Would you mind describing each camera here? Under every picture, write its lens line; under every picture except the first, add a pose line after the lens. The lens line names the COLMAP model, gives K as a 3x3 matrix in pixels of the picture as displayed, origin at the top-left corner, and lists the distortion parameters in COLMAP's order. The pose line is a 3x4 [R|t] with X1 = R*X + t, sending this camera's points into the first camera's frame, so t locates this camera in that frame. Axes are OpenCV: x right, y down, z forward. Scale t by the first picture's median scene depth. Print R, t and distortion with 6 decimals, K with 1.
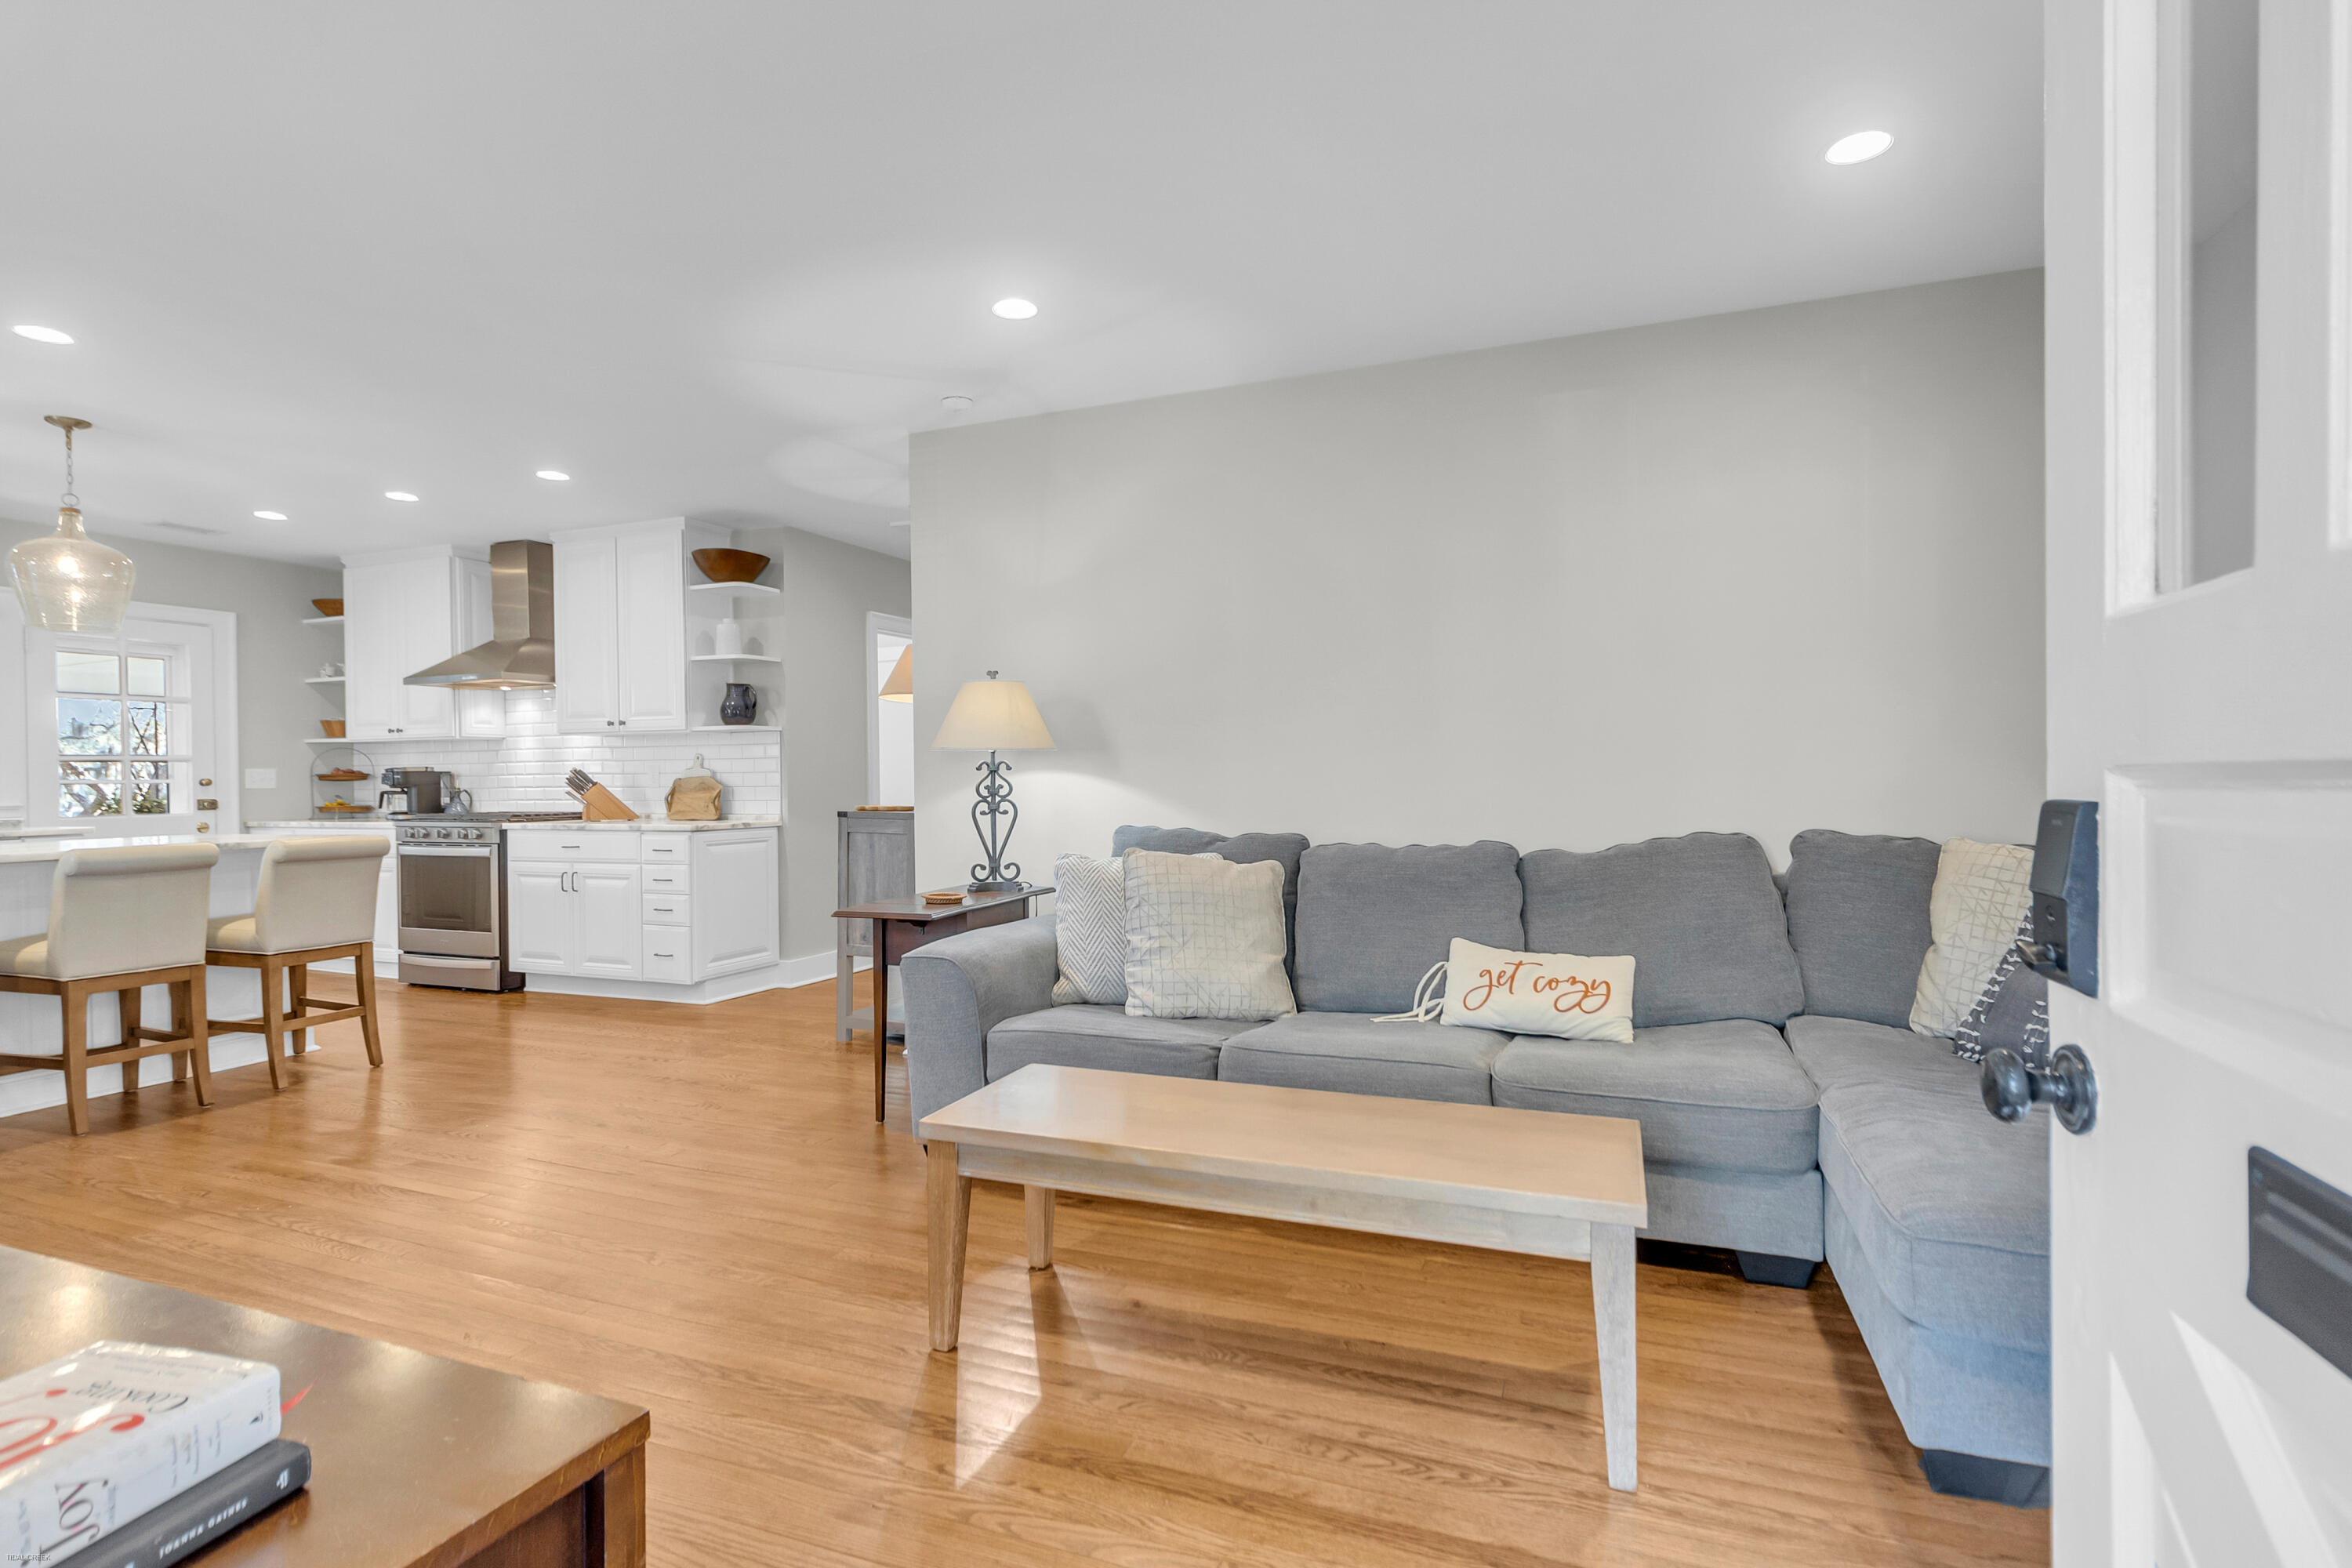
lens RADIAL K [[1108.7, 0, 1198.8], [0, 1108.7, 791.9], [0, 0, 1]] dist [0.003831, -0.005637]
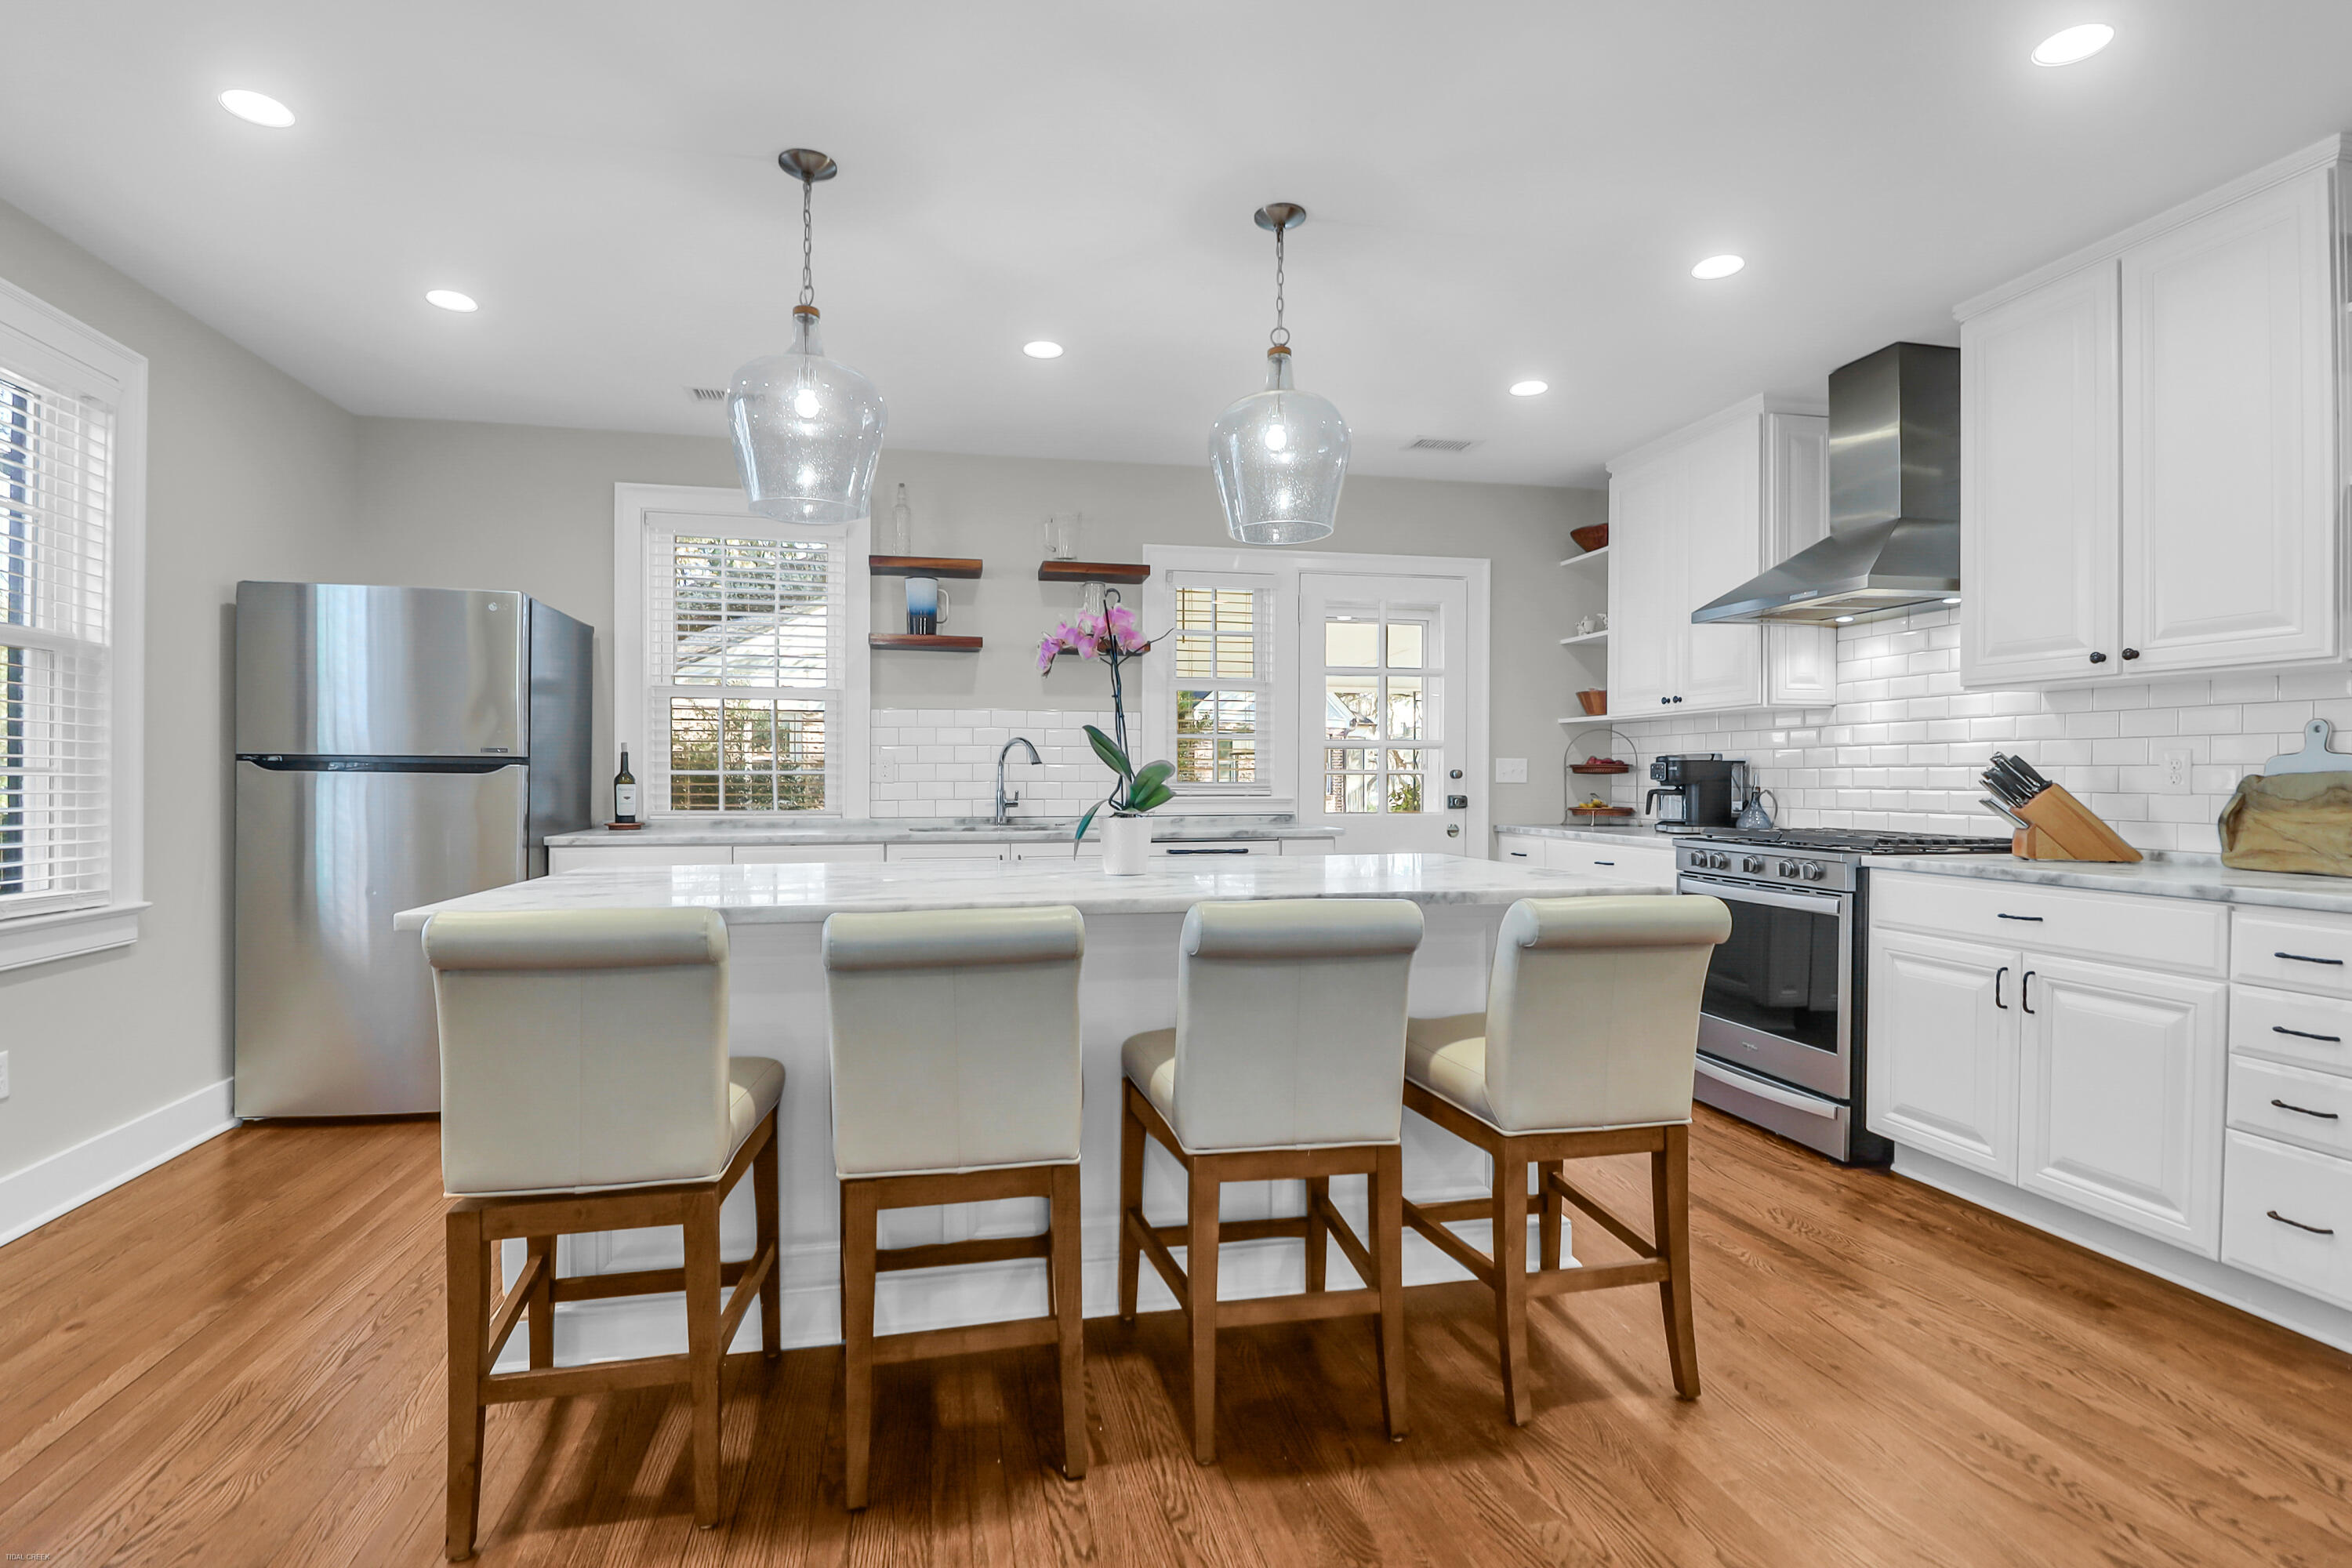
lens RADIAL K [[1108.7, 0, 1198.8], [0, 1108.7, 791.9], [0, 0, 1]] dist [0.003831, -0.005637]
pose [[0.554842, 0.022936, -0.831640, -0.332754], [-0.020105, 0.999698, 0.014158, -0.003436], [0.831713, 0.008864, 0.555135, 0.400441]]
